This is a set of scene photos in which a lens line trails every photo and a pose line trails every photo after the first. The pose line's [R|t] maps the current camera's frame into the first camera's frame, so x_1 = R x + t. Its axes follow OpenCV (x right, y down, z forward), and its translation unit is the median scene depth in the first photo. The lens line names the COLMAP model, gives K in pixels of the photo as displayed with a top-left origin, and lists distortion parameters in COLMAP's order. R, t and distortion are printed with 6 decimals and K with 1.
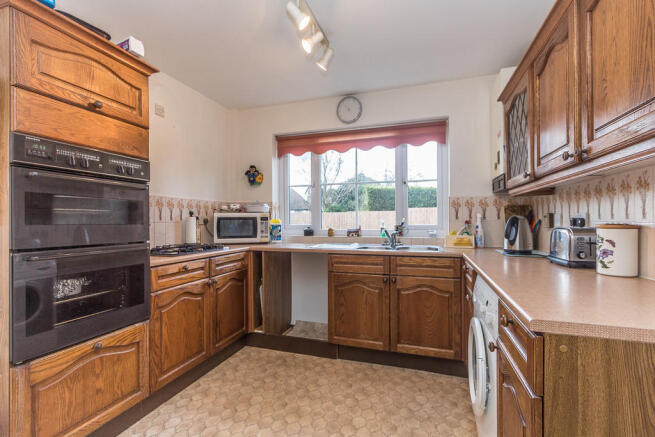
lens RADIAL K [[302.8, 0, 326.6], [0, 302.8, 219.1], [0, 0, 1]] dist [0.000303, 0.000020]
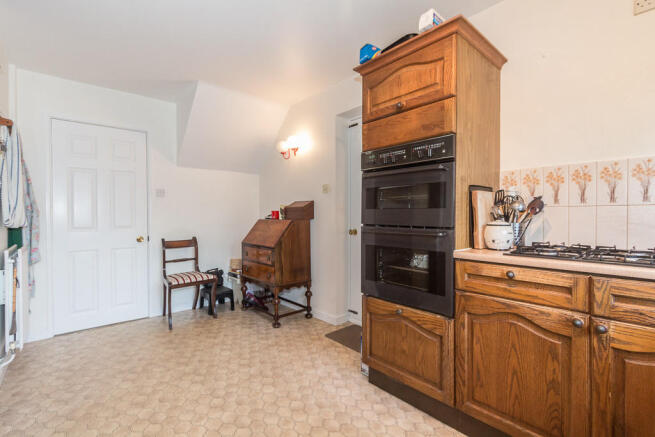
lens RADIAL K [[302.8, 0, 326.6], [0, 302.8, 219.1], [0, 0, 1]] dist [0.000303, 0.000020]
pose [[-0.522231, 0.015474, -0.852663, 0.336841], [0.007524, 0.999880, 0.013538, 0.035135], [0.852771, 0.000654, -0.522285, 1.185326]]
